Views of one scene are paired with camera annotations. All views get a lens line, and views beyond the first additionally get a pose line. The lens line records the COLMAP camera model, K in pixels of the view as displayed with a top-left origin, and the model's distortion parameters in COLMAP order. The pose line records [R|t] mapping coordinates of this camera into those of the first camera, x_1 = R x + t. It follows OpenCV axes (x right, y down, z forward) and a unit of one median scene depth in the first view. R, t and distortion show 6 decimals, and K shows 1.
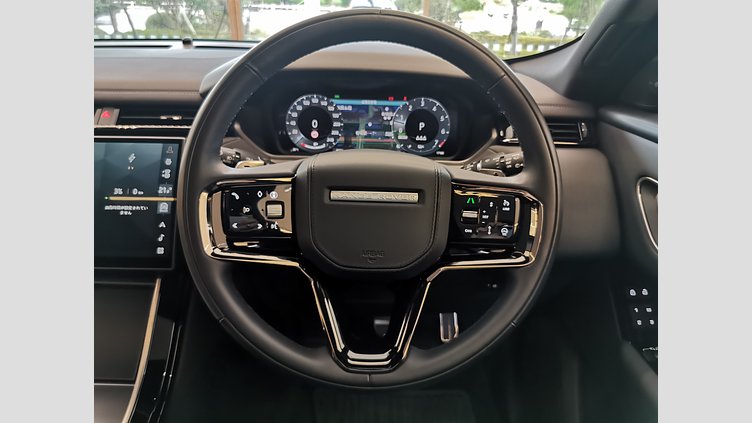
lens RADIAL K [[447.3, 0, 383.5], [0, 447.3, 210.7], [0, 0, 1]] dist [-0.018094, -0.012112]
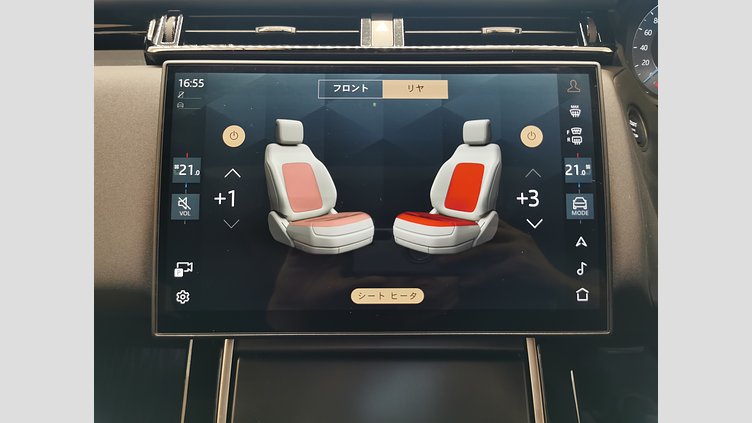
lens RADIAL K [[447.3, 0, 373.8], [0, 447.3, 211.9], [0, 0, 1]] dist [-0.018094, -0.012112]
pose [[0.998892, -0.015012, -0.044602, -0.536340], [0.018490, 0.996733, 0.078619, -0.033215], [0.043276, -0.079356, 0.995906, 0.389430]]
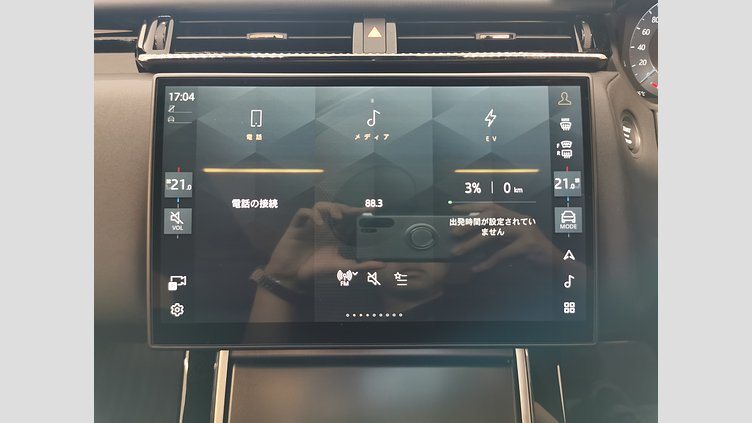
lens RADIAL K [[447.3, 0, 375.5], [0, 447.3, 210.4], [0, 0, 1]] dist [-0.018094, -0.012112]
pose [[0.998734, -0.014525, -0.048170, -0.524908], [0.020265, 0.992456, 0.120913, -0.062243], [0.046050, -0.121736, 0.991494, 0.388985]]
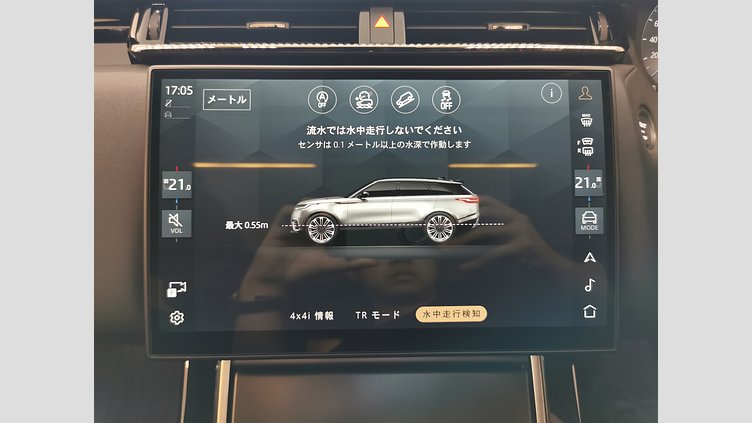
lens RADIAL K [[447.3, 0, 374.6], [0, 447.3, 210.3], [0, 0, 1]] dist [-0.018094, -0.012112]
pose [[0.999391, -0.016818, -0.030567, -0.542332], [0.020875, 0.990260, 0.137656, -0.066823], [0.027955, -0.138211, 0.990008, 0.409959]]
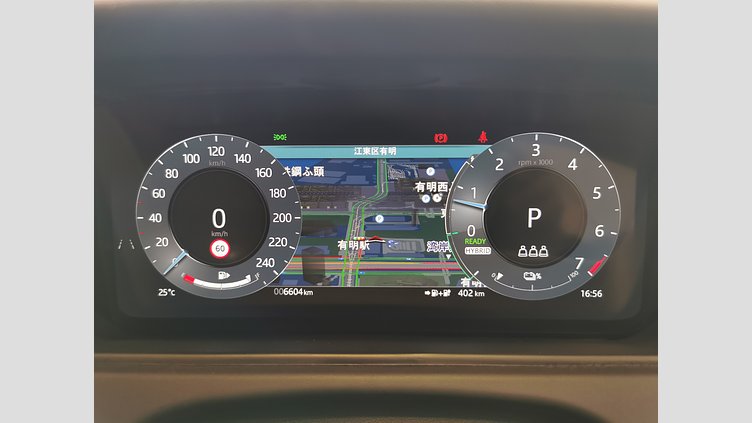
lens RADIAL K [[447.3, 0, 372.3], [0, 447.3, 208.1], [0, 0, 1]] dist [-0.018094, -0.012112]
pose [[0.997408, -0.018639, -0.069494, -0.012646], [0.014836, 0.998385, -0.054847, -0.182780], [0.070404, 0.053673, 0.996074, 0.671339]]
